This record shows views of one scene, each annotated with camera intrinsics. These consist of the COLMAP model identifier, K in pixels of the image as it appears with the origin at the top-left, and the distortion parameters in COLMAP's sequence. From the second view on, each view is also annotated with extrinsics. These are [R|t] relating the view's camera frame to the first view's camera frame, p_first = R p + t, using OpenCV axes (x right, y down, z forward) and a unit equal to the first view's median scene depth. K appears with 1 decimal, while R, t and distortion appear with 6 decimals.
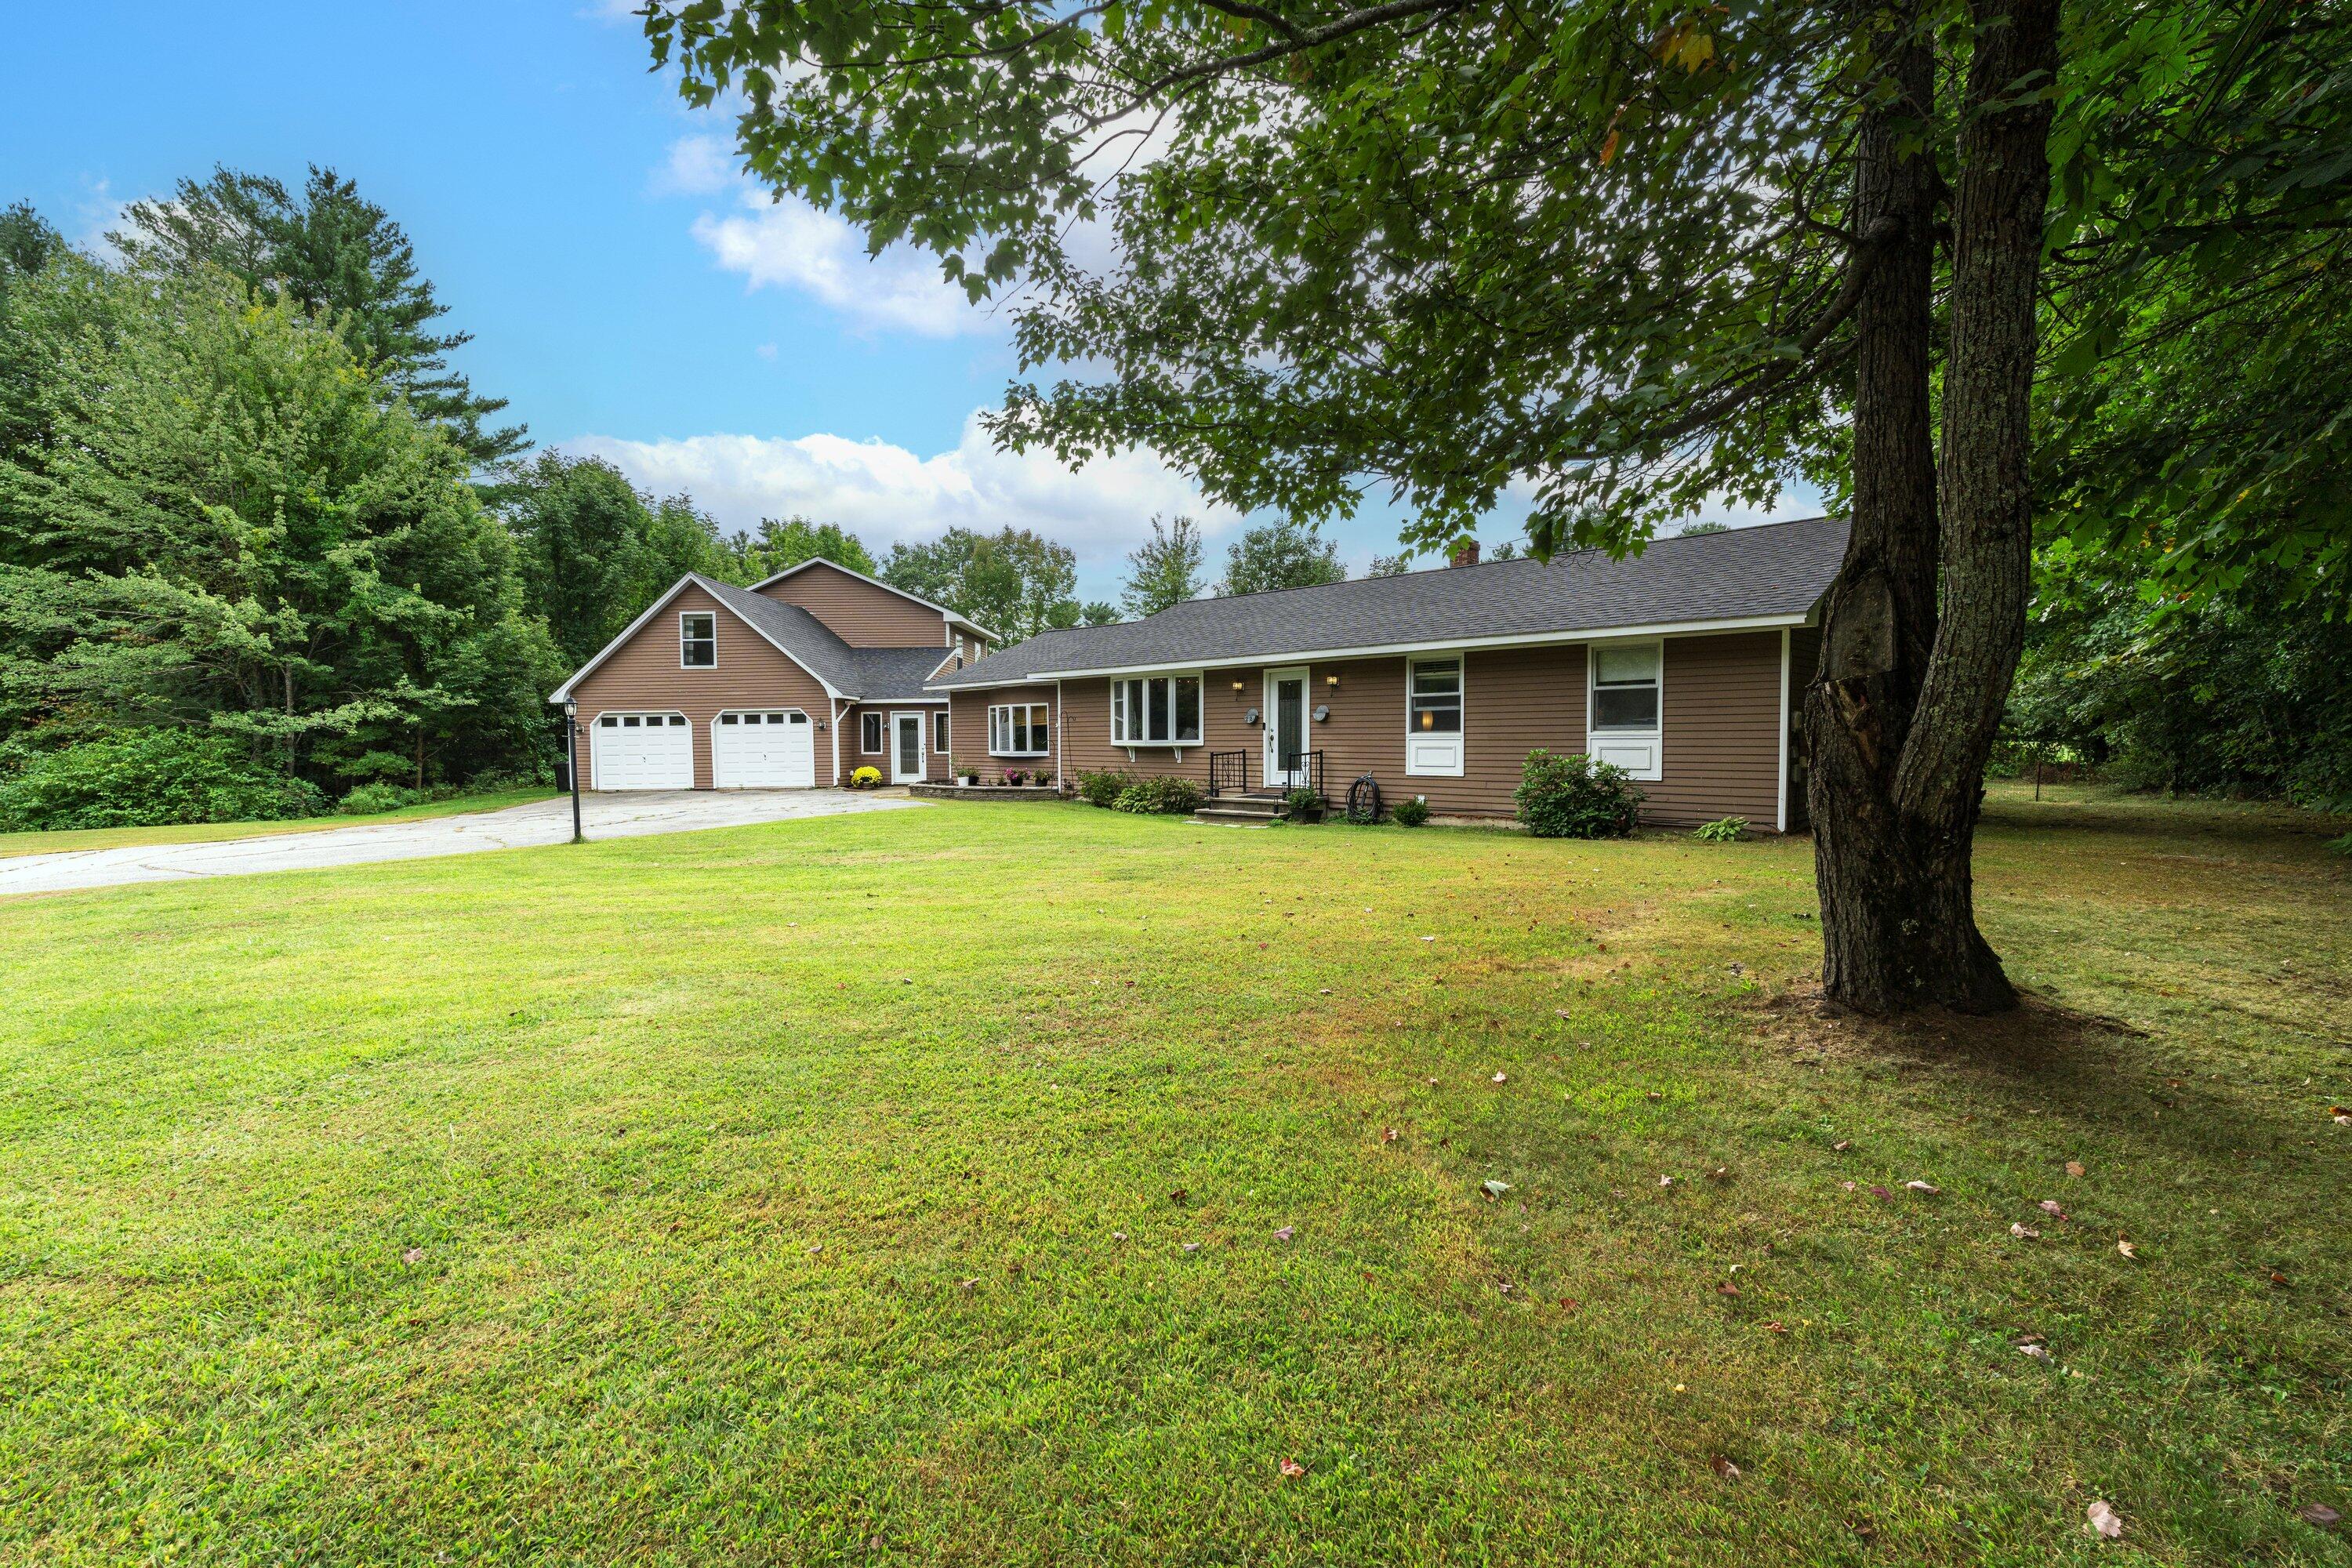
lens RADIAL K [[1030.5, 0, 1176.0], [0, 1030.5, 784.0], [0, 0, 1]] dist [-0.000043, -0.000905]
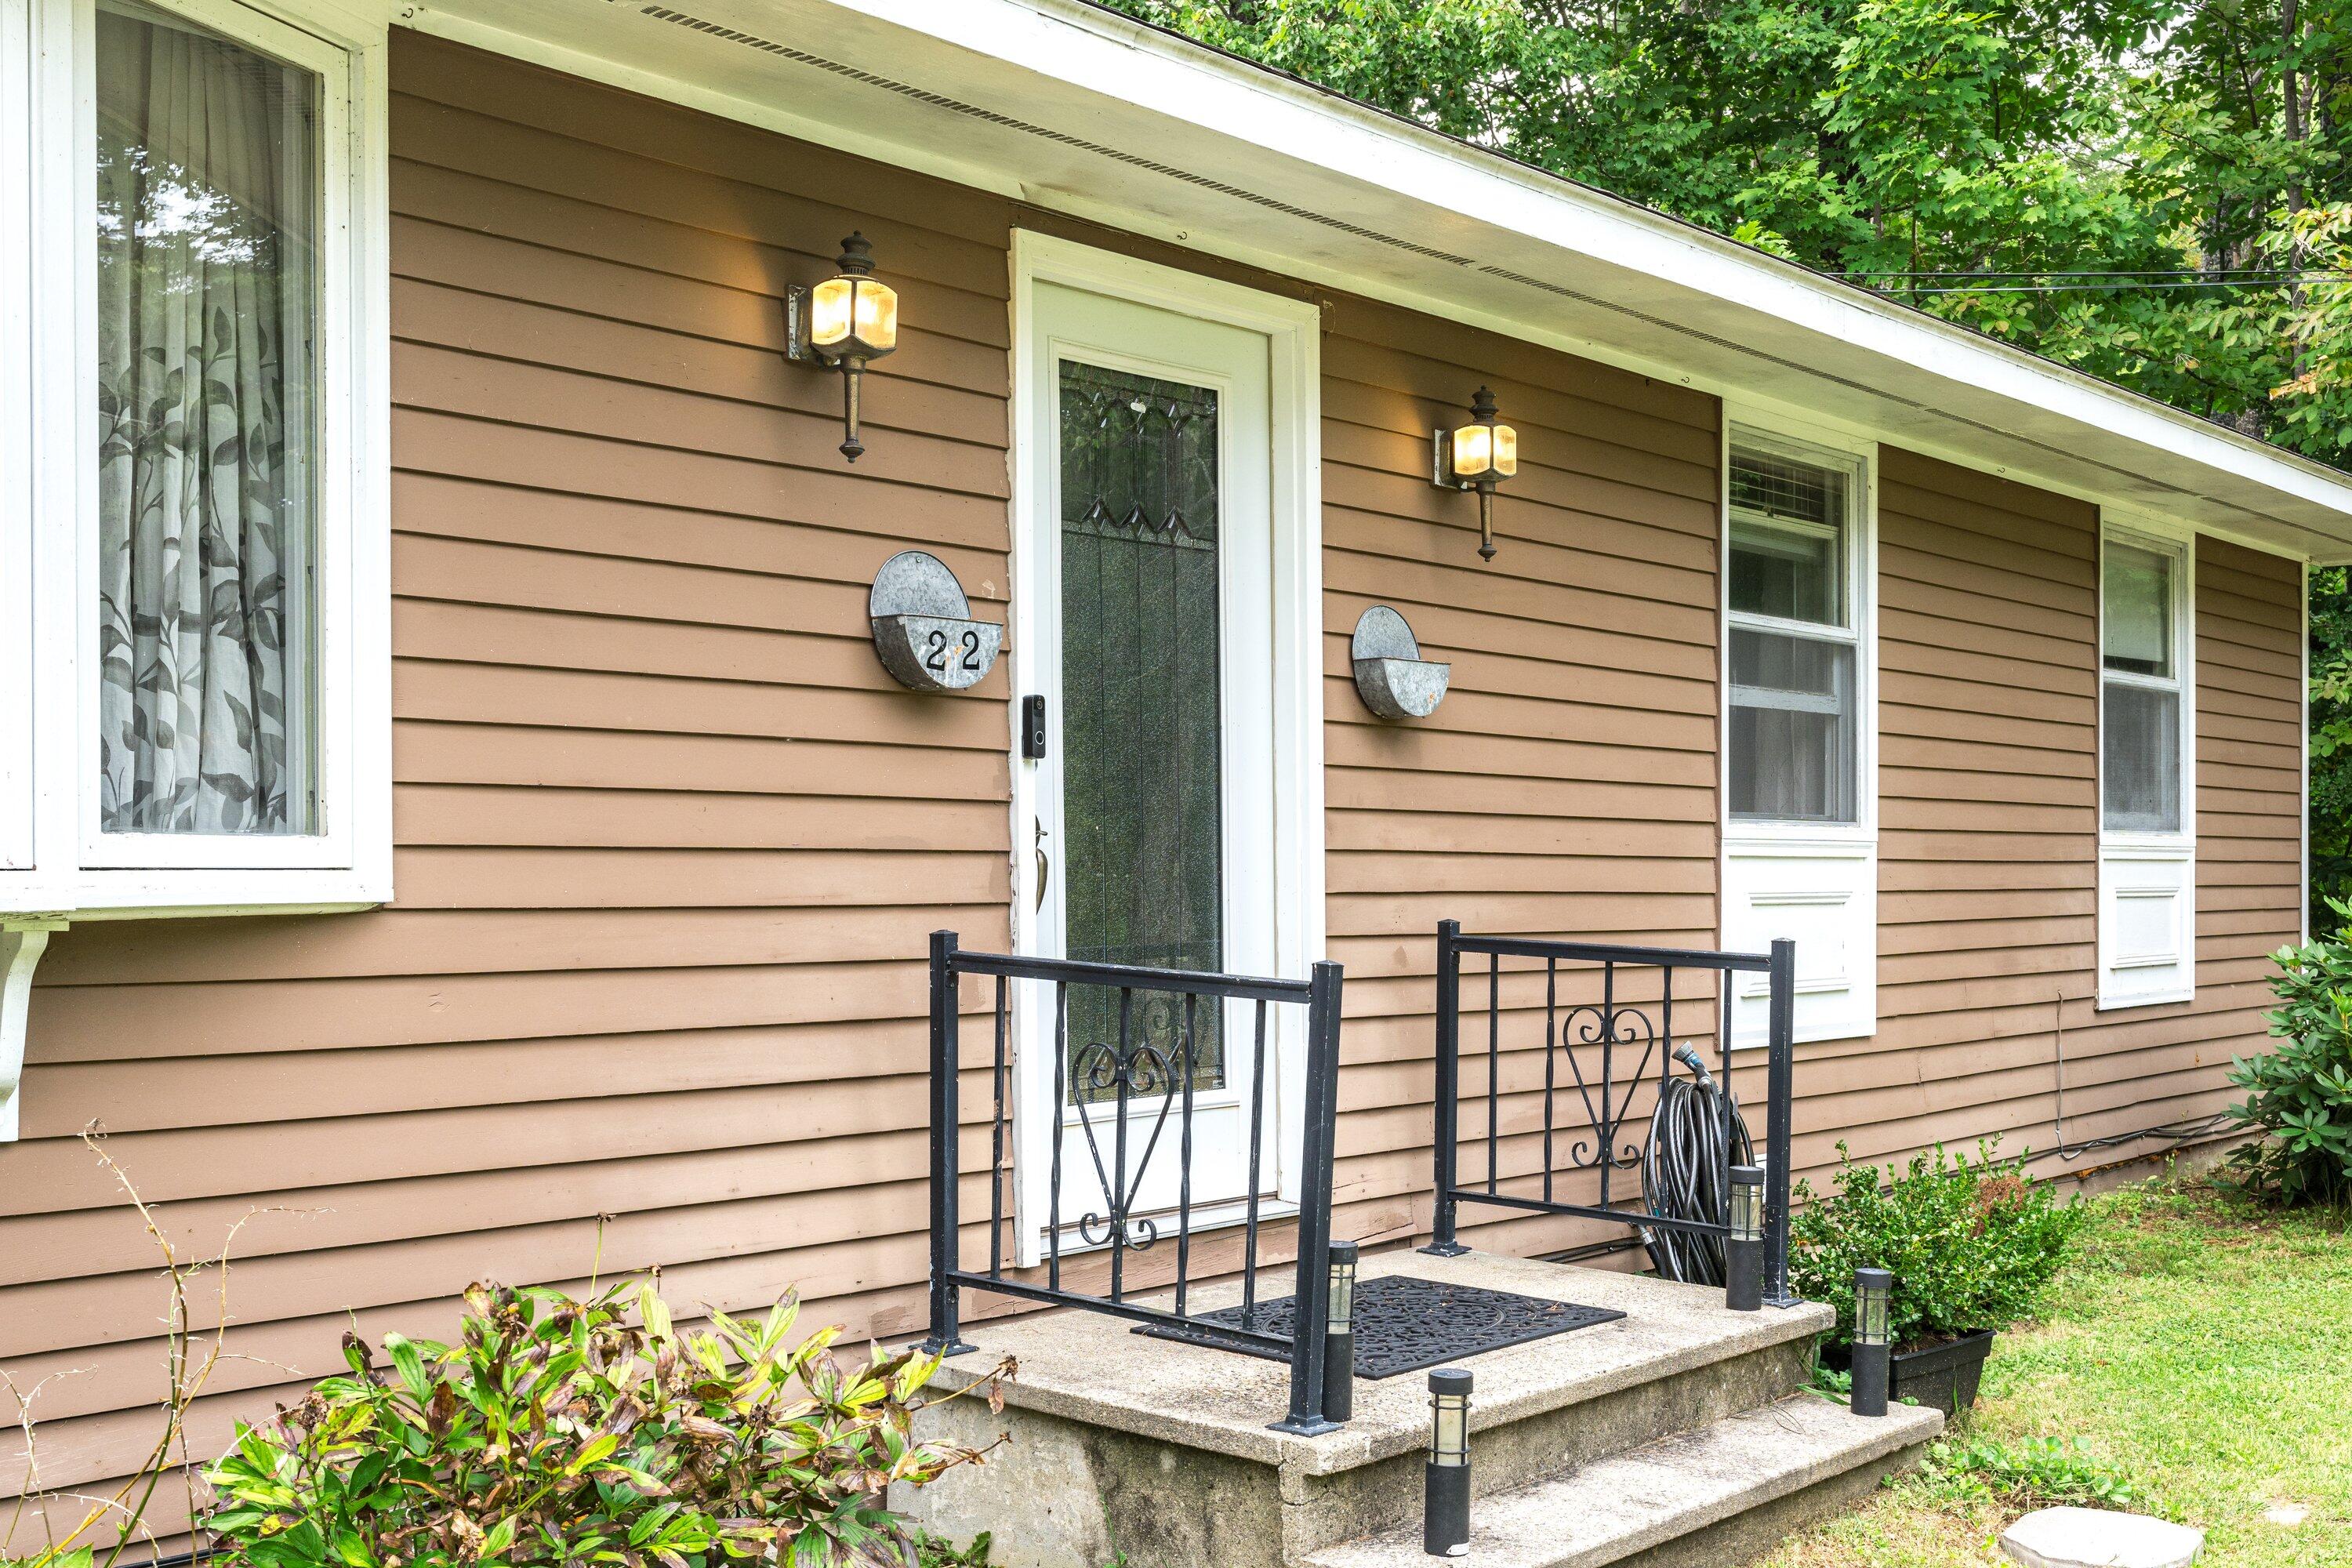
lens RADIAL K [[2515.1, 0, 1176.0], [0, 2515.1, 784.0], [0, 0, 1]] dist [0.002448, 0.003278]
pose [[-0.085436, 0.032593, 0.995810, -0.133245], [0.038568, 0.998824, -0.029383, -0.029187], [-0.995597, 0.035896, -0.086592, 0.714297]]
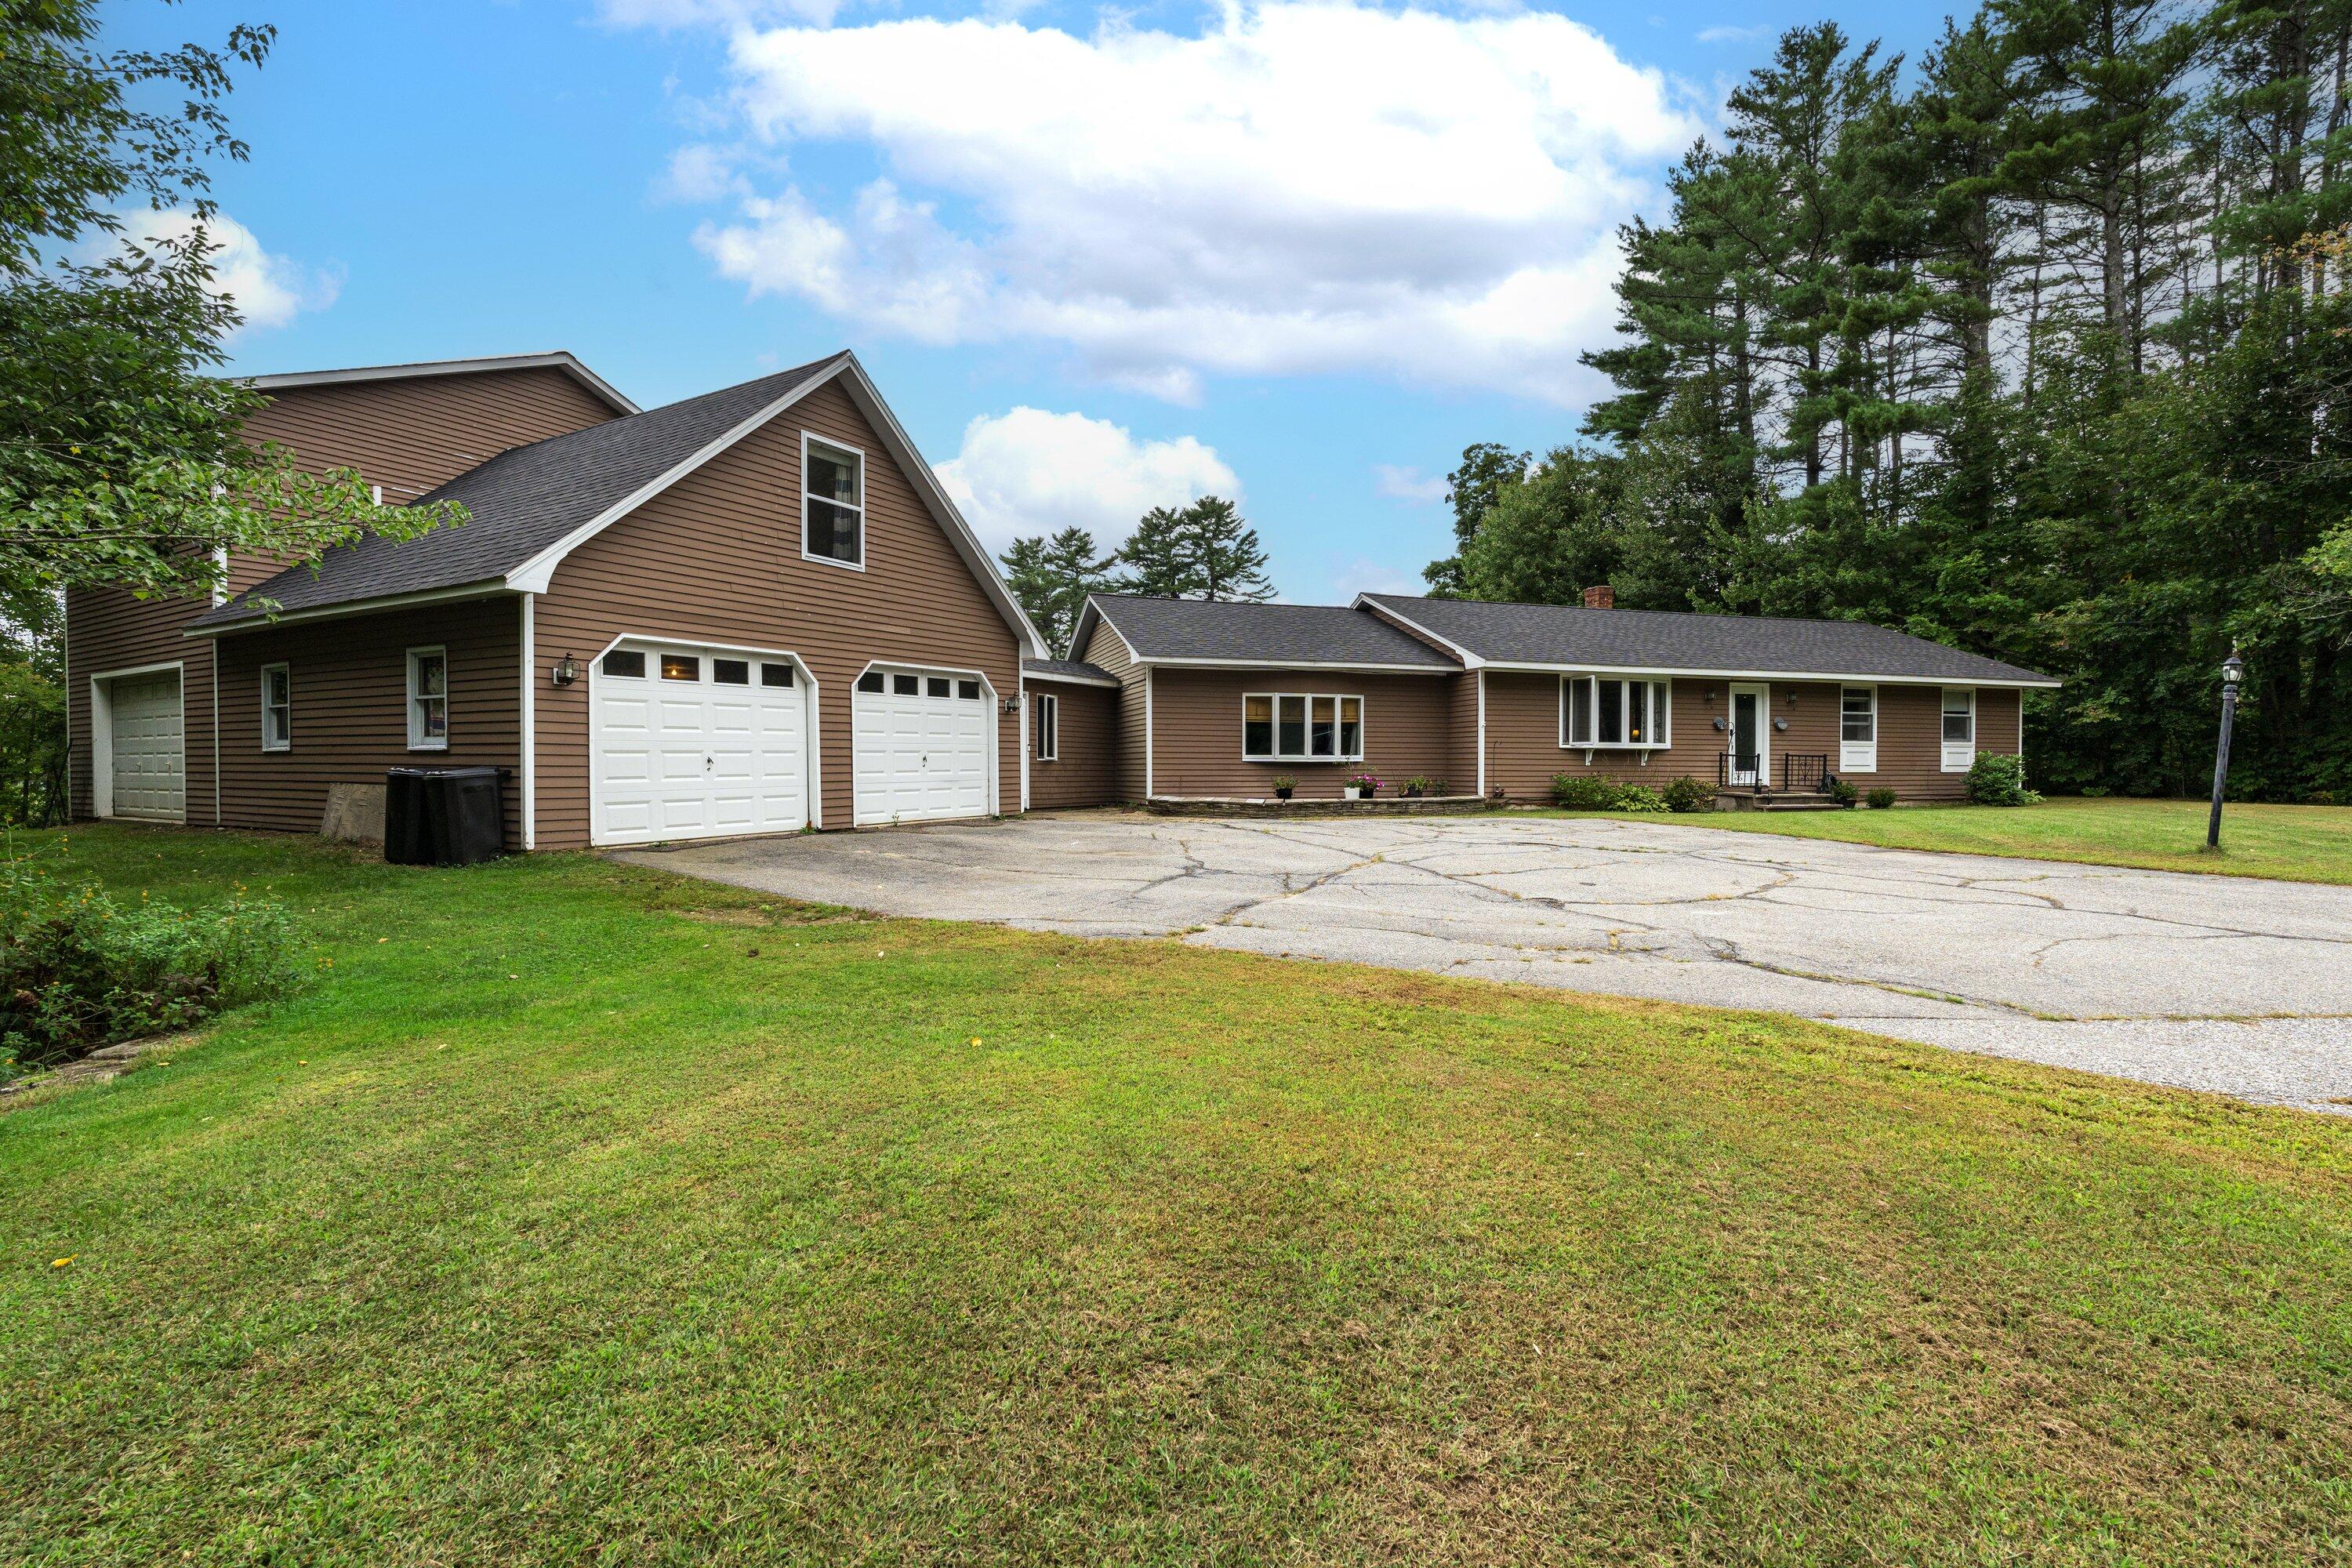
lens RADIAL K [[1032.8, 0, 1181.9], [0, 1032.8, 782.4], [0, 0, 1]] dist [-0.004386, 0.000028]
pose [[0.472604, -0.007182, 0.881246, -0.855280], [0.033612, 0.999386, -0.009880, -0.007039], [-0.880634, 0.034290, 0.472555, 0.706718]]
